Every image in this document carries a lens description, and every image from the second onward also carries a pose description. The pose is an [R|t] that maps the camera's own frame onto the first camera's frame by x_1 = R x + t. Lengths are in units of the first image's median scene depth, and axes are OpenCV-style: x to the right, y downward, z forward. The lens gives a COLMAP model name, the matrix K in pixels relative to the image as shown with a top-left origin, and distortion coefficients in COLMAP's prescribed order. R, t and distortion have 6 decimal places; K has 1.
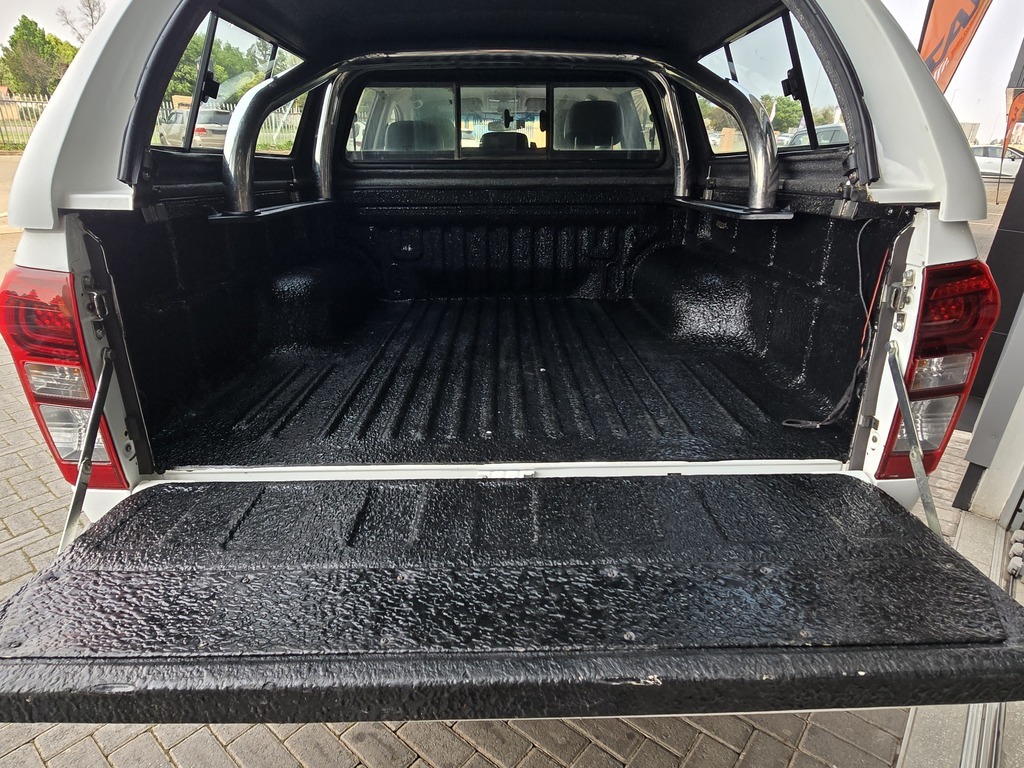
lens RADIAL K [[610.2, 0, 511.7], [0, 610.2, 383.8], [0, 0, 1]] dist [0.006251, -0.005490]
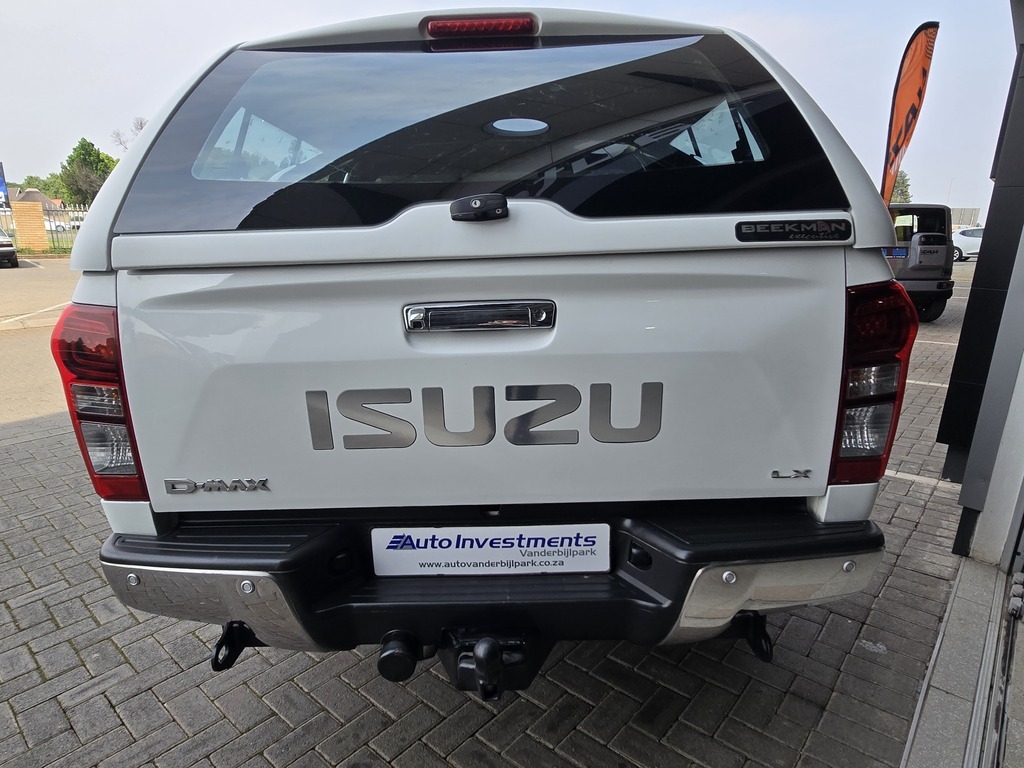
lens RADIAL K [[610.2, 0, 511.4], [0, 610.2, 382.1], [0, 0, 1]] dist [0.006251, -0.005490]
pose [[0.999401, -0.016437, -0.030444, 0.037966], [0.011838, 0.989285, -0.145515, 0.068888], [0.032509, 0.145067, 0.988888, -0.062692]]
